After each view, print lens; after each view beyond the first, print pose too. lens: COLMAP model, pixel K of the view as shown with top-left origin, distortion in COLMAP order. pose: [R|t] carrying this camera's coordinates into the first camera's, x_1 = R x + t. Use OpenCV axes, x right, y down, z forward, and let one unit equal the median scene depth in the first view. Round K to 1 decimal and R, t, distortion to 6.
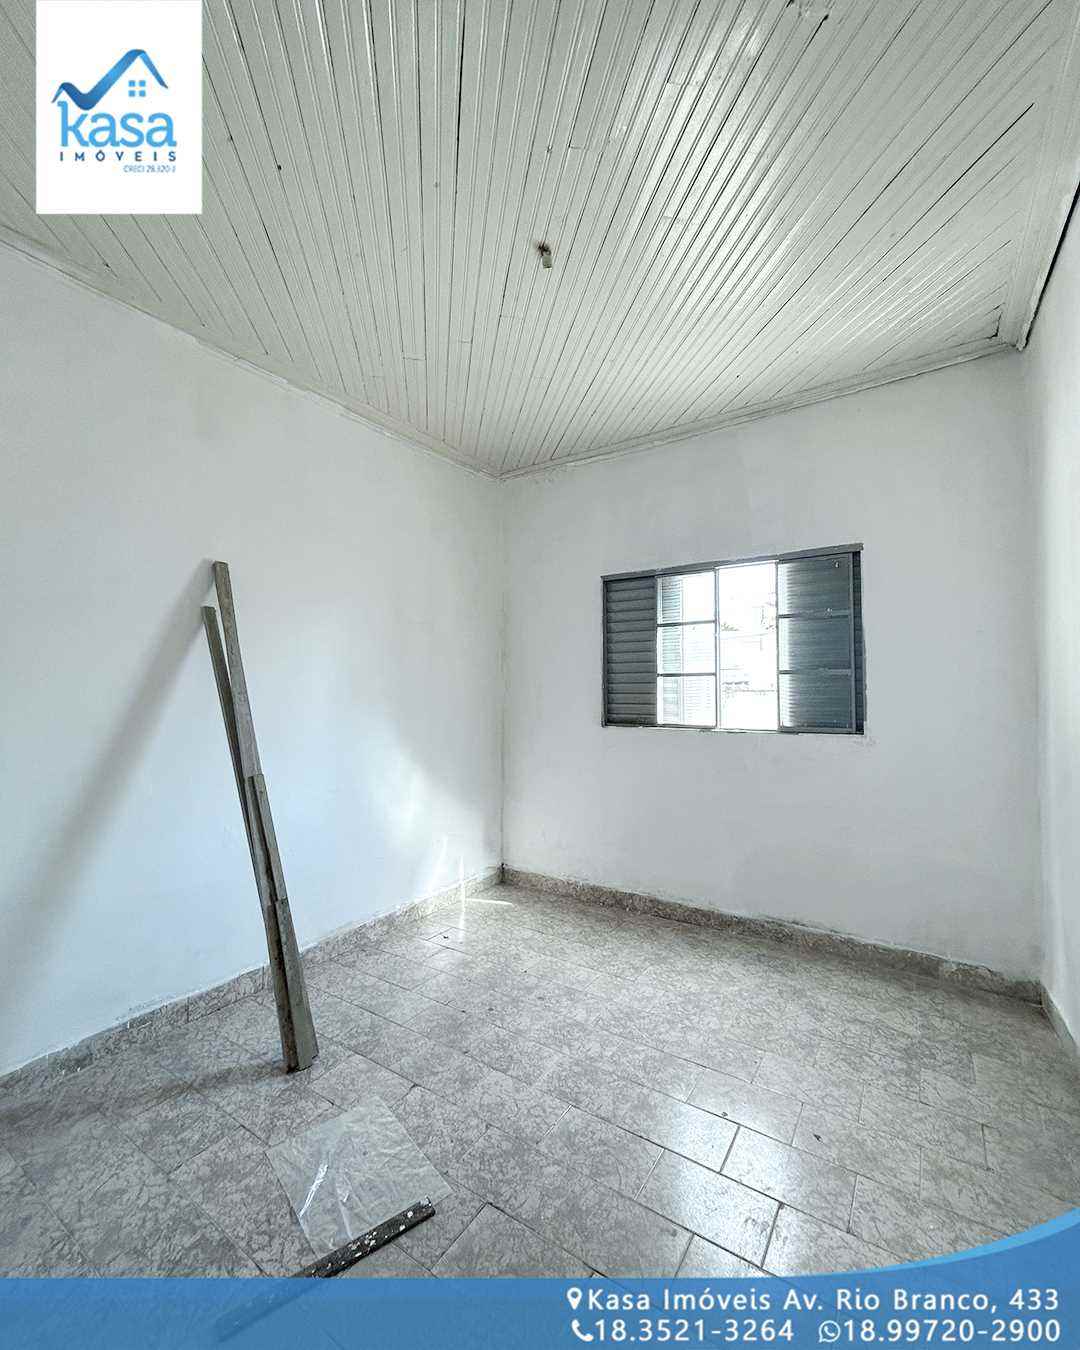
lens RADIAL K [[584.3, 0, 540.0], [0, 584.3, 675.0], [0, 0, 1]] dist [-0.001958, -0.000204]
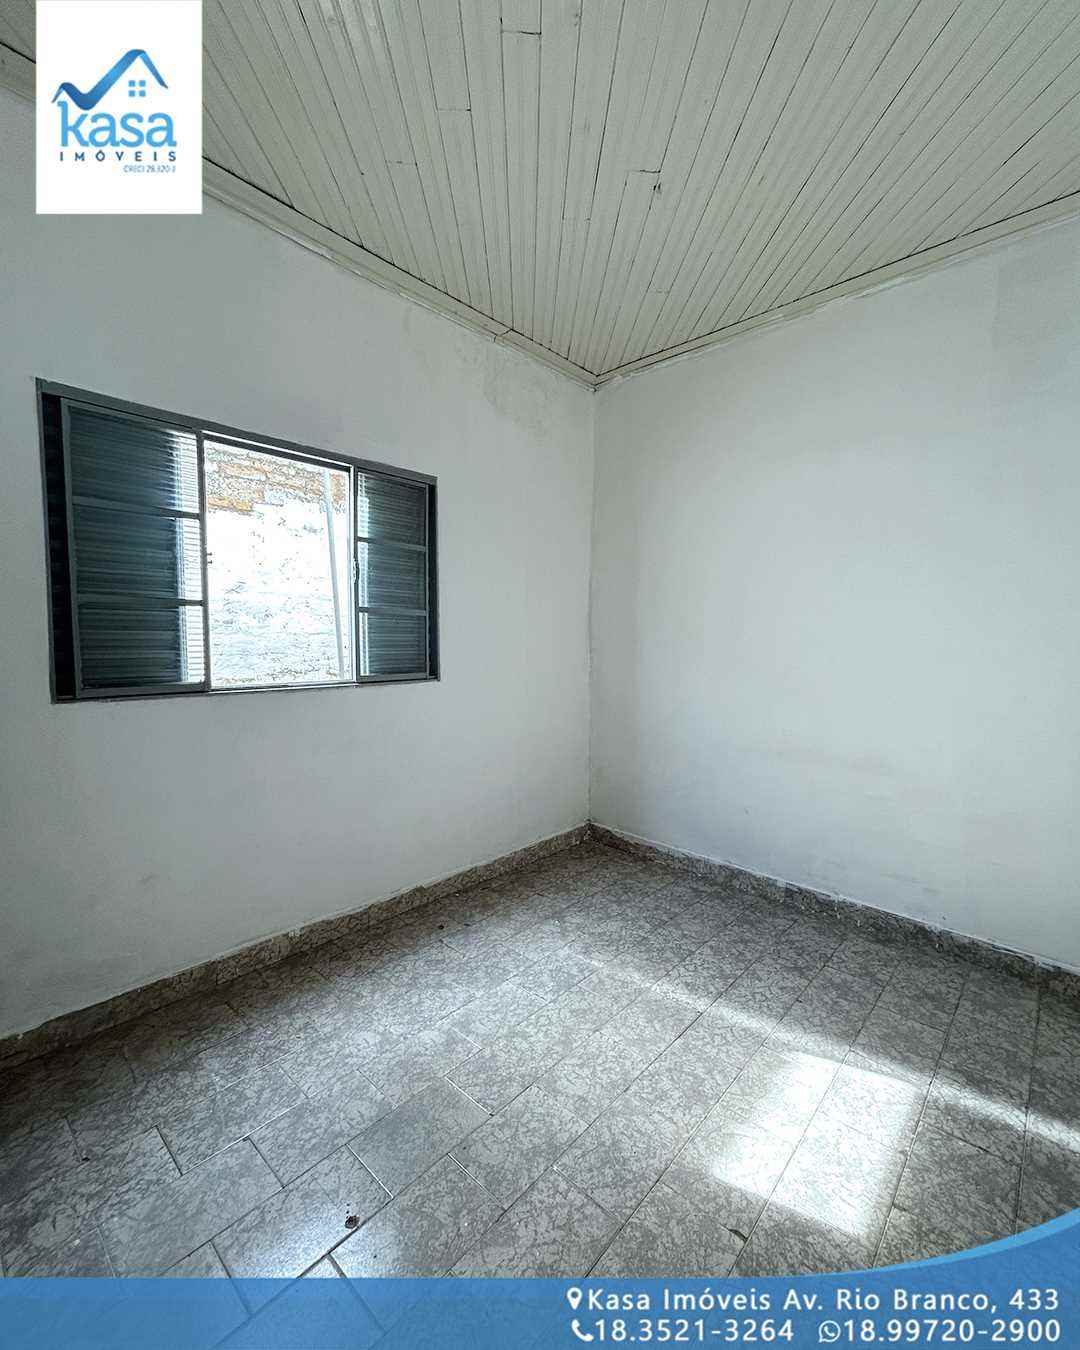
lens RADIAL K [[584.3, 0, 540.0], [0, 584.3, 675.0], [0, 0, 1]] dist [-0.001958, -0.000204]
pose [[0.149331, -0.077638, 0.985735, -0.360650], [-0.046035, 0.995286, 0.085364, 0.005646], [-0.987715, -0.058125, 0.145053, 0.631154]]
